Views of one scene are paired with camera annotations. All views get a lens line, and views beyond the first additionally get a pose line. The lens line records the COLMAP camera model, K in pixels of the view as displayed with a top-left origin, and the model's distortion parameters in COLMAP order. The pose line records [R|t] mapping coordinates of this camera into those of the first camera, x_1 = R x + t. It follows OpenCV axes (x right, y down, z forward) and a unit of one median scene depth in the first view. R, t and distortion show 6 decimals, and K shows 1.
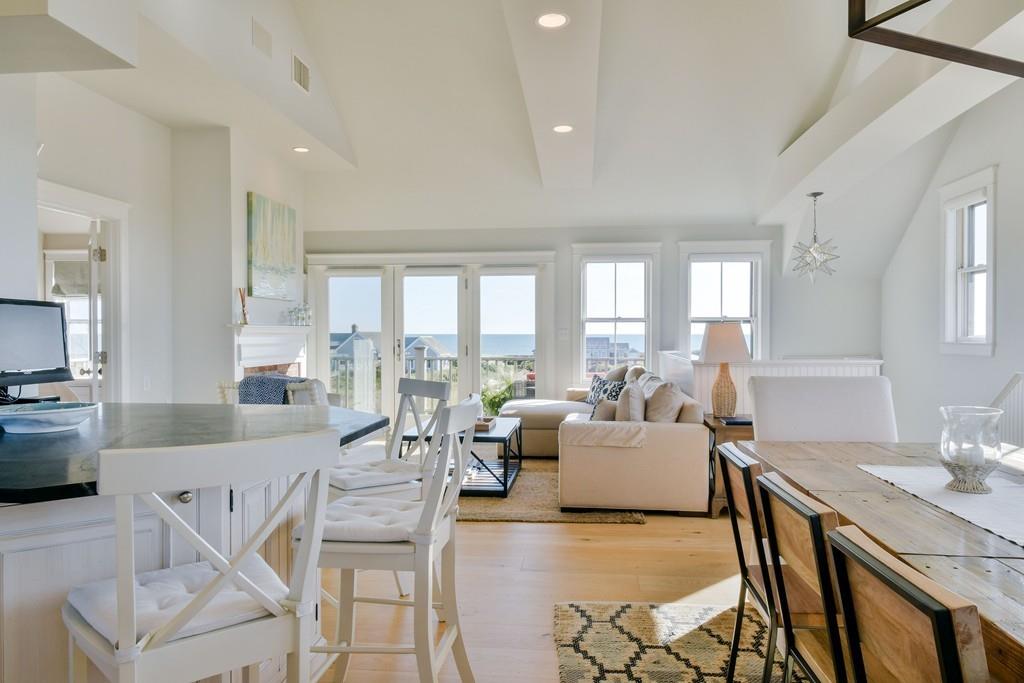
lens RADIAL K [[706.5, 0, 512.0], [0, 706.5, 341.5], [0, 0, 1]] dist [0.006657, 0.002828]
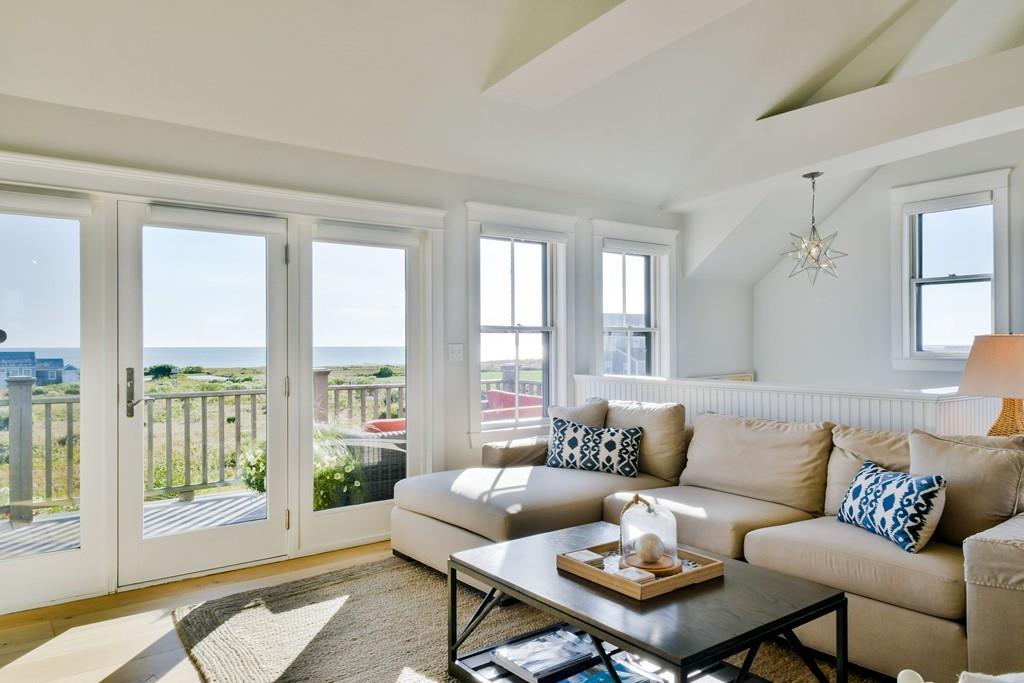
lens RADIAL K [[706.5, 0, 512.0], [0, 706.5, 341.5], [0, 0, 1]] dist [0.006657, 0.002828]
pose [[0.731388, 0.001697, 0.681959, -0.297707], [0.010775, 0.999843, -0.014044, -0.010417], [-0.681876, 0.017620, 0.731255, 0.533871]]
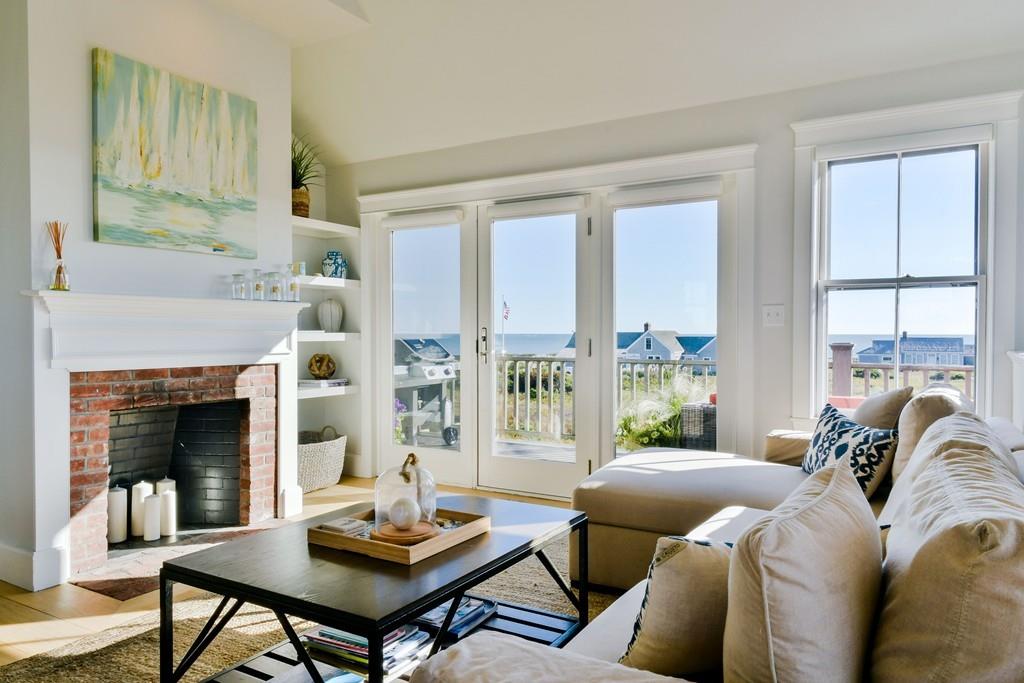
lens RADIAL K [[706.5, 0, 512.0], [0, 706.5, 341.5], [0, 0, 1]] dist [0.006657, 0.002828]
pose [[0.907310, 0.006062, -0.420419, 0.114049], [-0.006116, 0.999981, 0.001220, 0.008250], [0.420418, 0.001464, 0.907329, 0.487241]]
